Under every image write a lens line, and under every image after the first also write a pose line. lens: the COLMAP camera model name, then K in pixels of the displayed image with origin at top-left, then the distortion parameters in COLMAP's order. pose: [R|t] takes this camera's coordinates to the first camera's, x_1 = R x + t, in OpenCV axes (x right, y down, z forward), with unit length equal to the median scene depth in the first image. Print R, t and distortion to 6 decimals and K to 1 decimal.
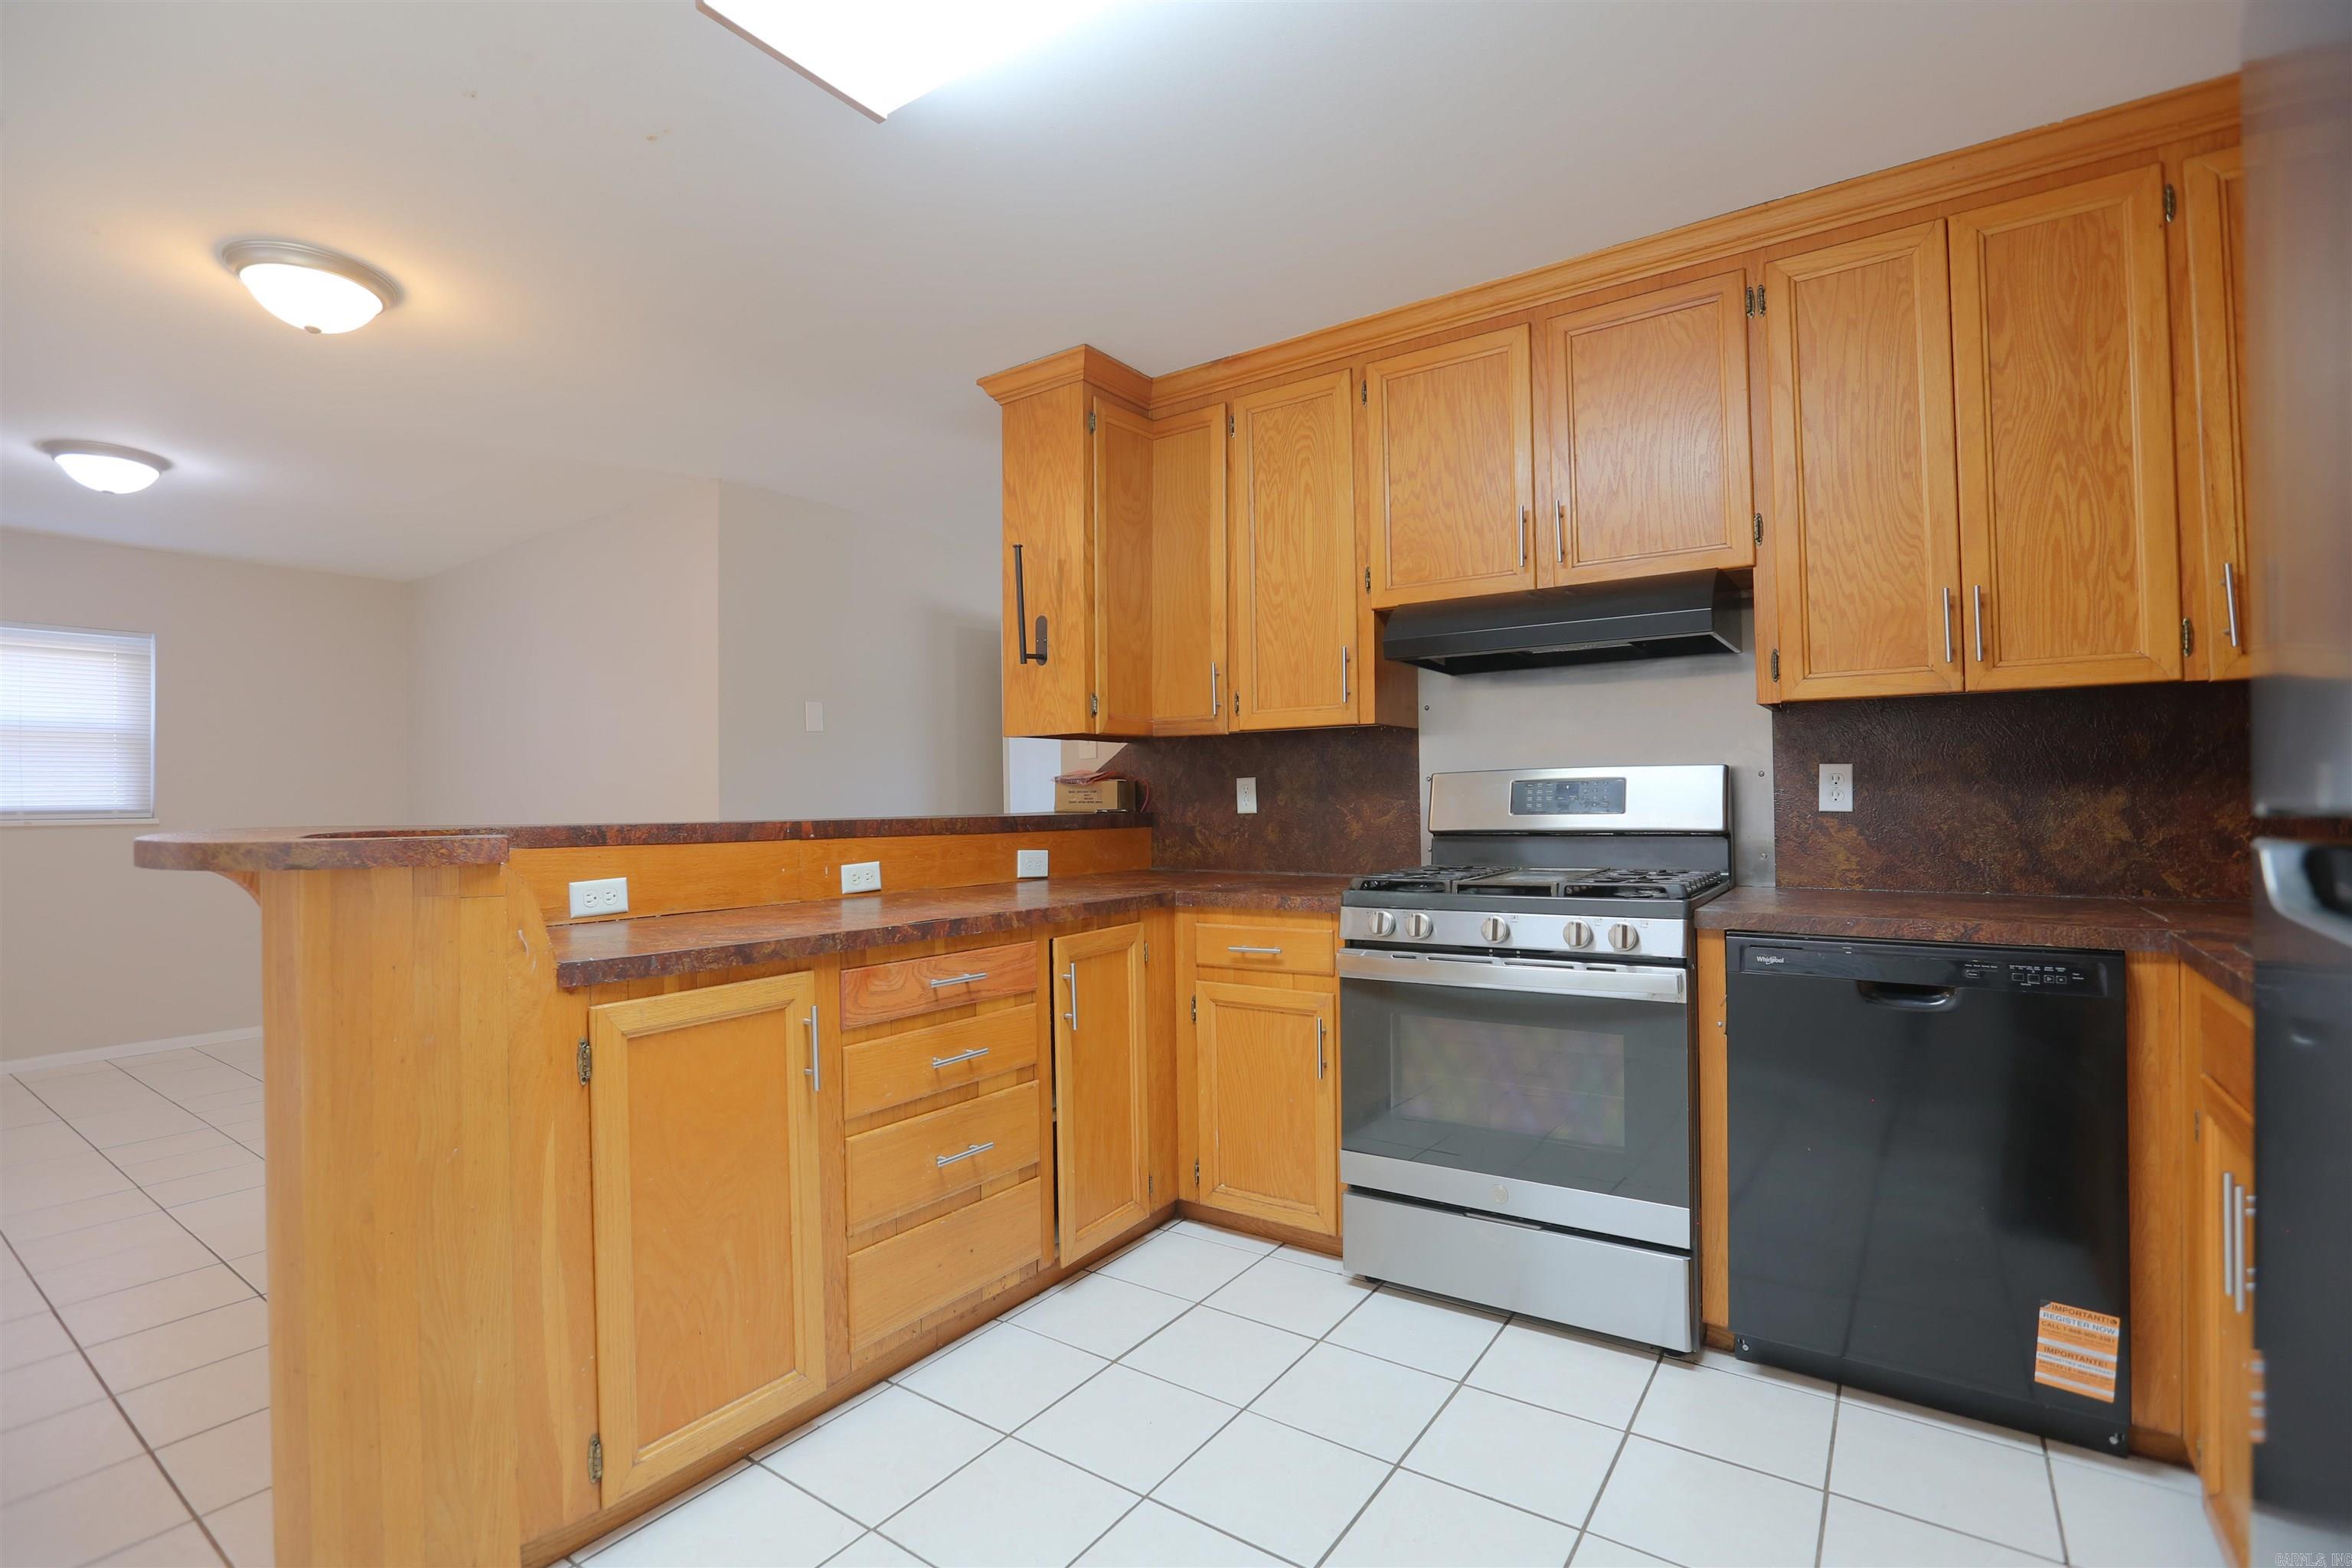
lens RADIAL K [[1066.3, 0, 1172.6], [0, 1066.3, 787.1], [0, 0, 1]] dist [-0.059716, 0.020270]
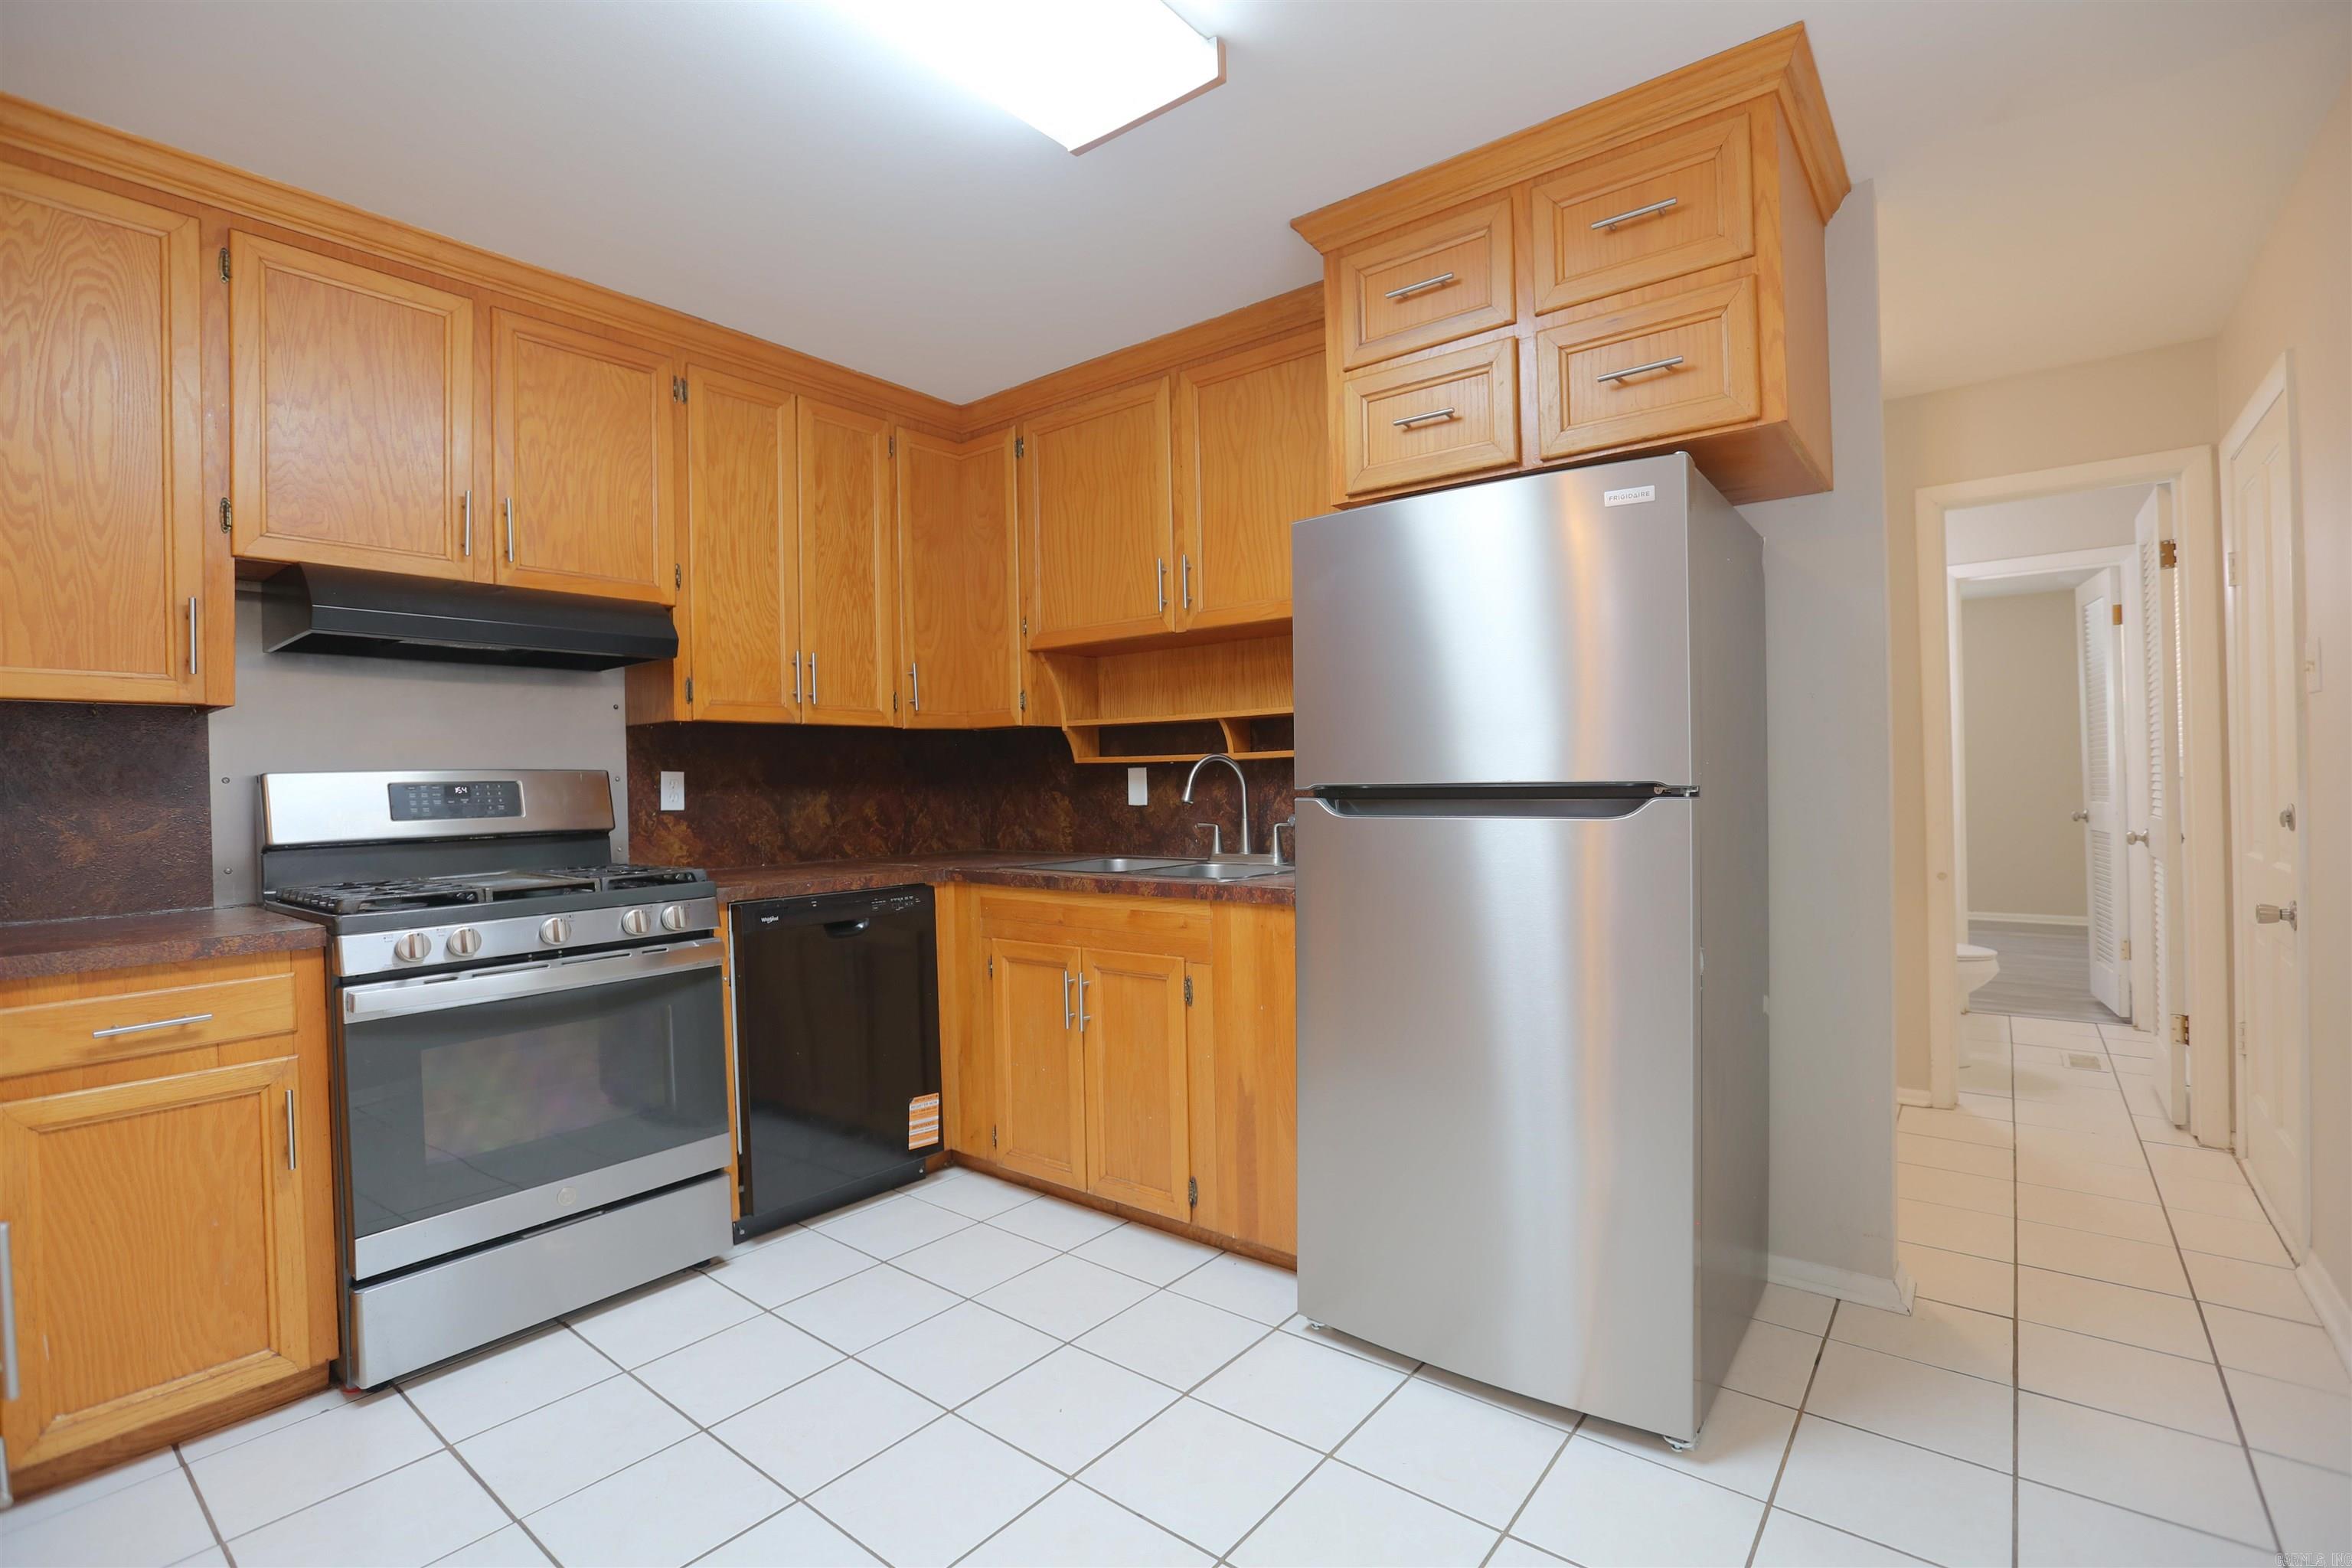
lens RADIAL K [[1066.3, 0, 1172.6], [0, 1066.3, 787.1], [0, 0, 1]] dist [-0.059716, 0.020270]
pose [[0.061793, 0.007541, 0.998060, -0.625450], [0.006804, 0.999945, -0.007976, 0.010988], [-0.998066, 0.007284, 0.061739, 0.354501]]
